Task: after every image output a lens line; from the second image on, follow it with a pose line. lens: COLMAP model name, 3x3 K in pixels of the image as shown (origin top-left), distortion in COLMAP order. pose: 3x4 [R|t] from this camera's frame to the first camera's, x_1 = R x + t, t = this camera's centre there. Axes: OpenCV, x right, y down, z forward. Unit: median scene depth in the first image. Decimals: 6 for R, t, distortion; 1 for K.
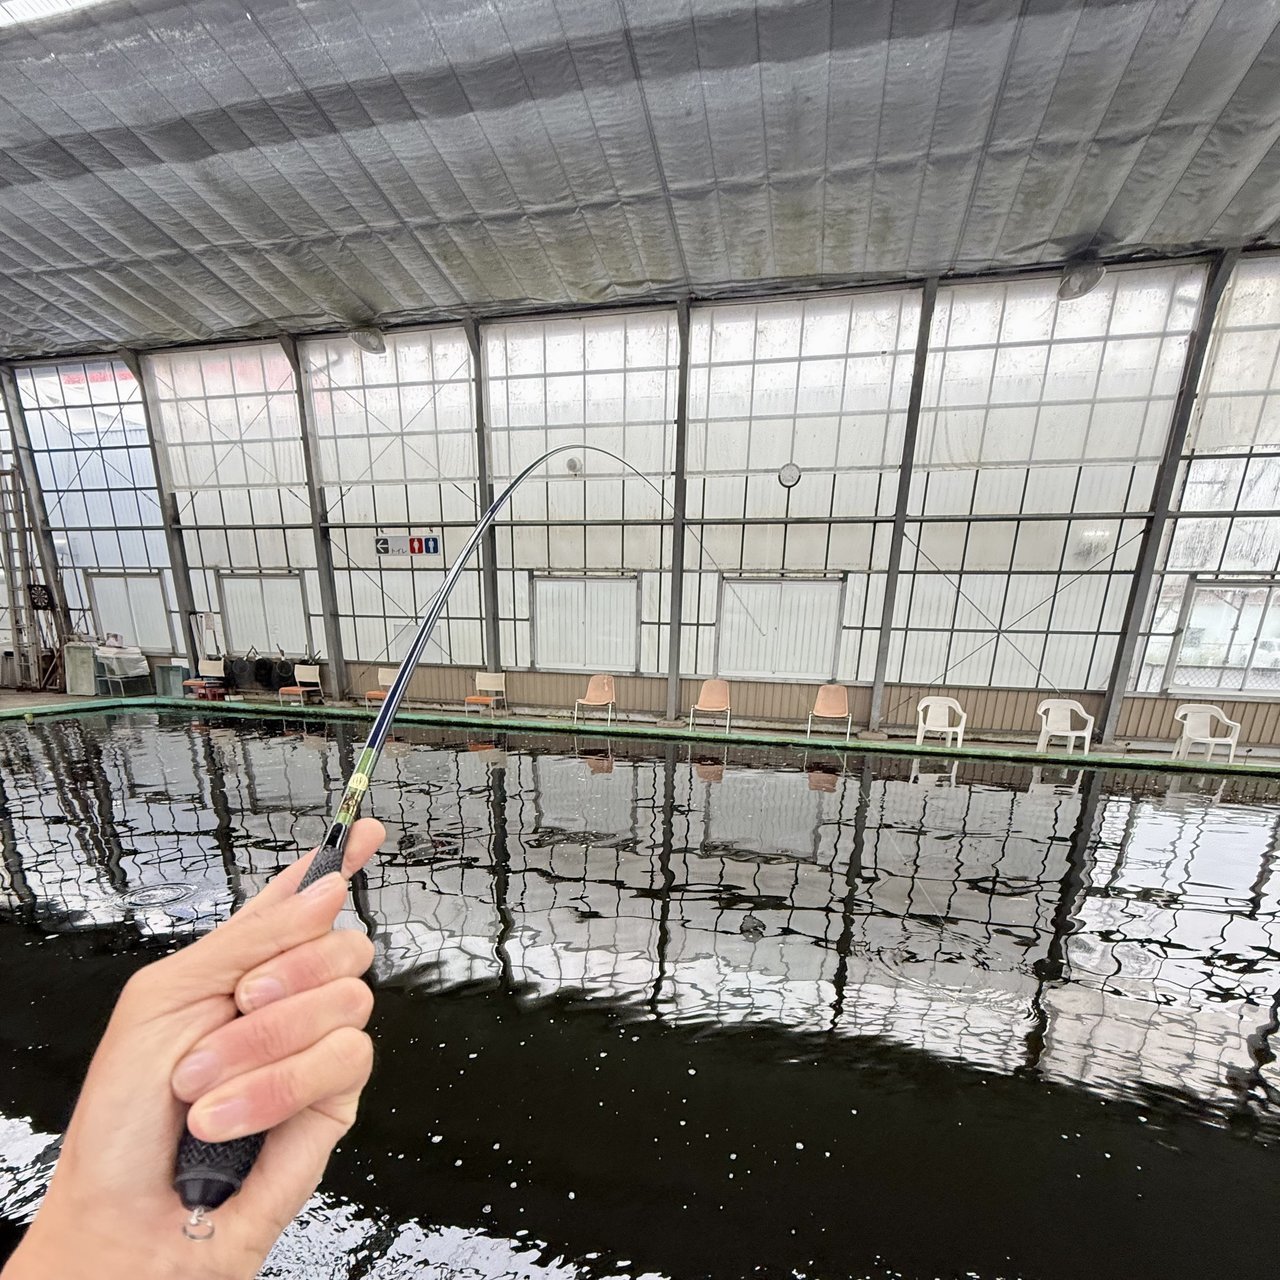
lens RADIAL K [[649.2, 0, 640.0], [0, 649.2, 774.6], [0, 0, 1]] dist [0.000897, 0.000166]
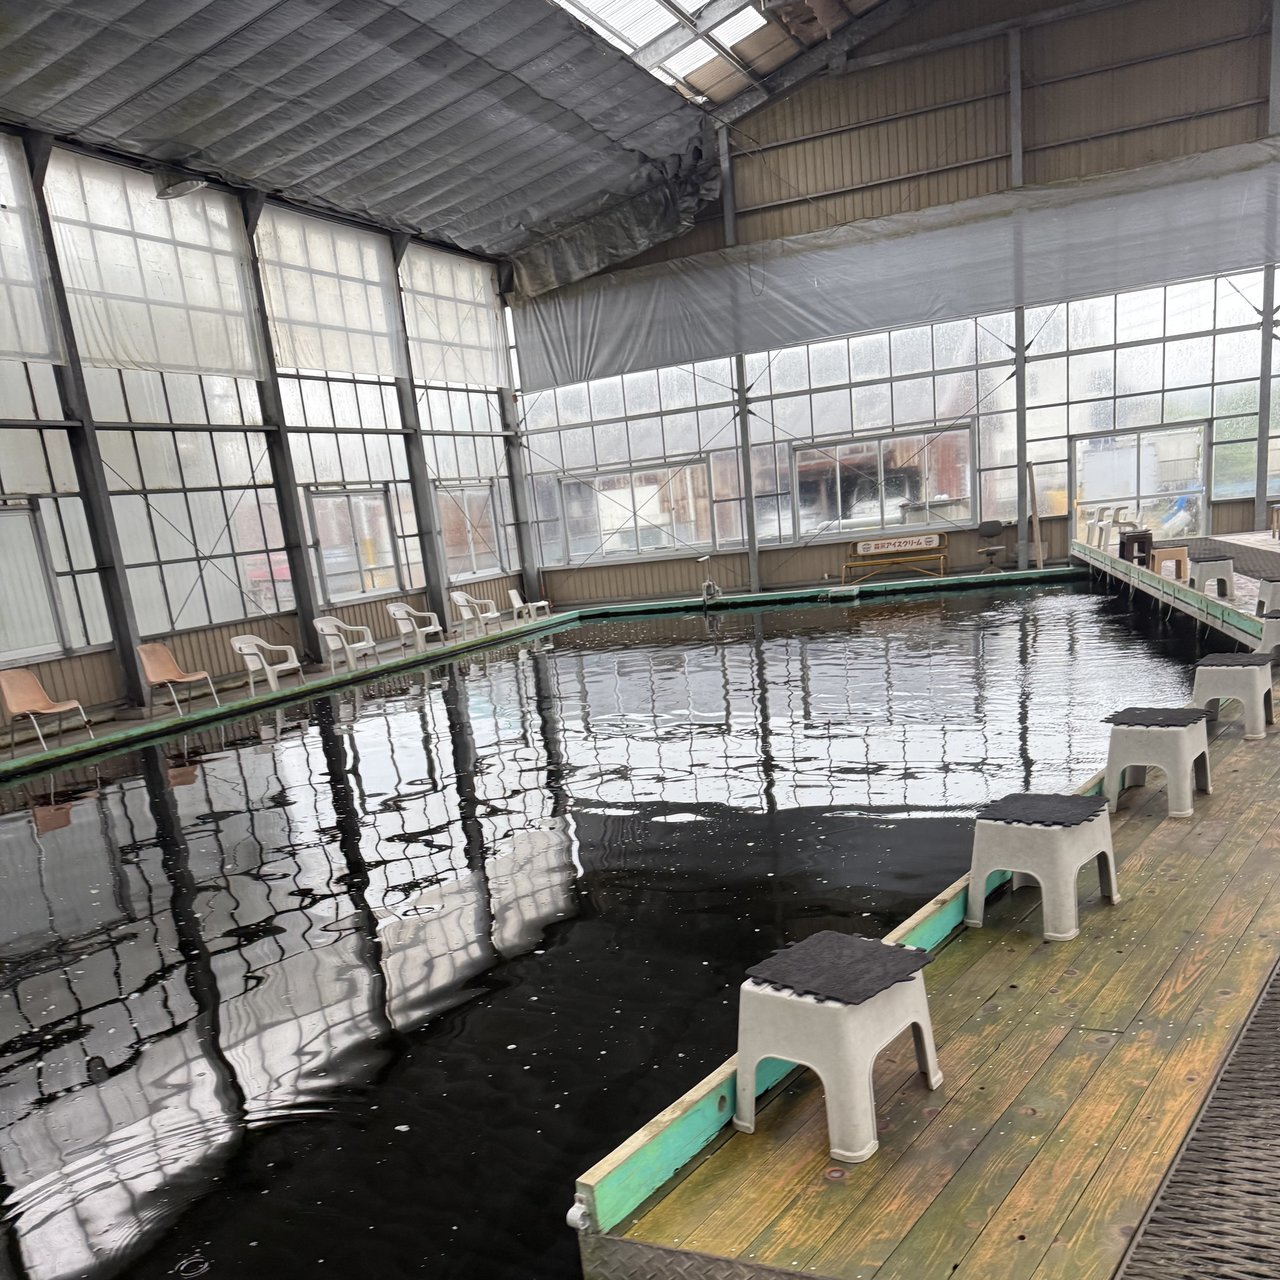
lens RADIAL K [[1237.2, 0, 640.0], [0, 1237.2, 640.0], [0, 0, 1]] dist [0.000747, 0.002657]
pose [[0.166181, -0.144071, 0.975514, -1.224470], [0.333047, 0.939339, 0.081993, -0.092618], [-0.928151, 0.311266, 0.204083, 0.274130]]
